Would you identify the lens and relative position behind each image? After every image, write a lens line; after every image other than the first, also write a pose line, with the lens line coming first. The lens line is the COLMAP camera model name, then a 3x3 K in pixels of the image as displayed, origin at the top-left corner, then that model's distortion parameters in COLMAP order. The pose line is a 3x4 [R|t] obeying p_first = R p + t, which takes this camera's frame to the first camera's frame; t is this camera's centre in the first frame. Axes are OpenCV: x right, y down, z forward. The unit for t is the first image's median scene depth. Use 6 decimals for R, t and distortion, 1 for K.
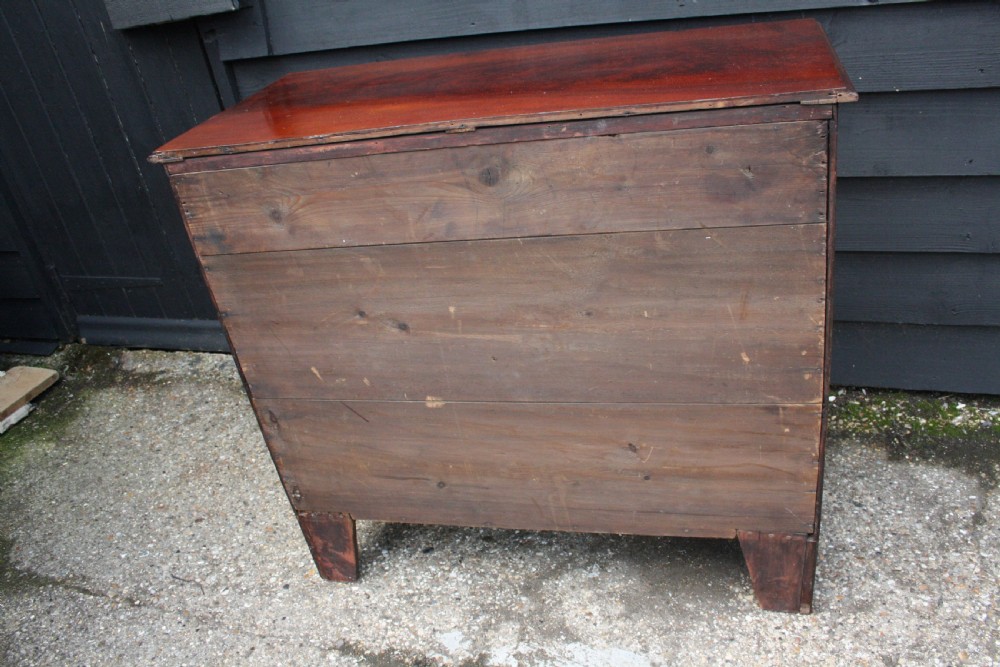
lens RADIAL K [[805.8, 0, 510.6], [0, 805.8, 326.2], [0, 0, 1]] dist [-0.134854, 0.101238]
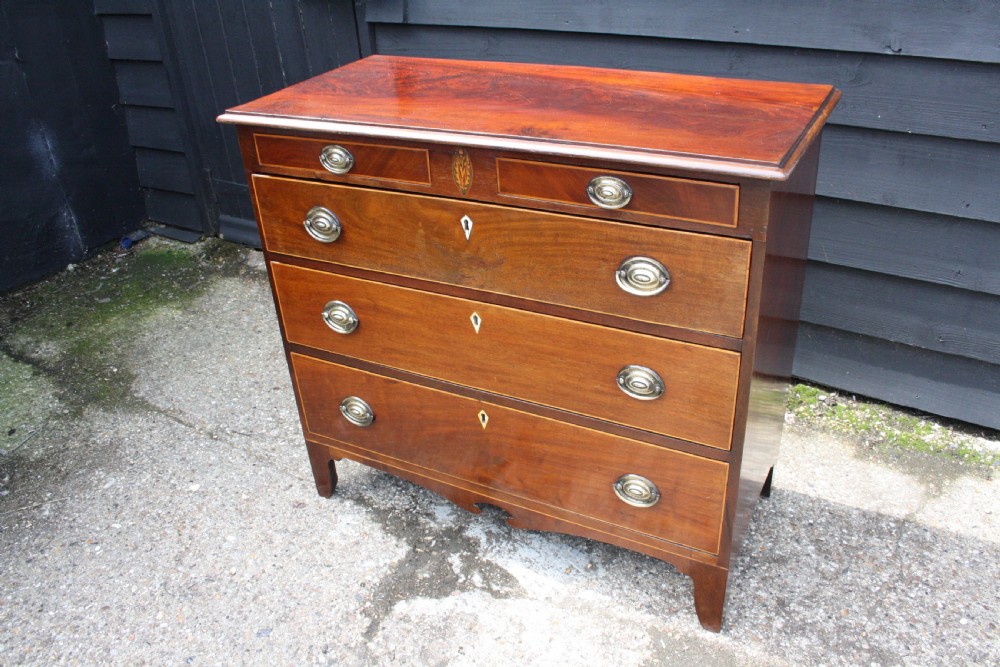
lens RADIAL K [[805.8, 0, 518.7], [0, 805.8, 321.6], [0, 0, 1]] dist [-0.134854, 0.101238]
pose [[0.969914, 0.193774, -0.147373, 0.144323], [-0.191931, 0.981043, 0.026765, 0.042240], [0.149765, 0.002326, 0.988719, -0.186390]]
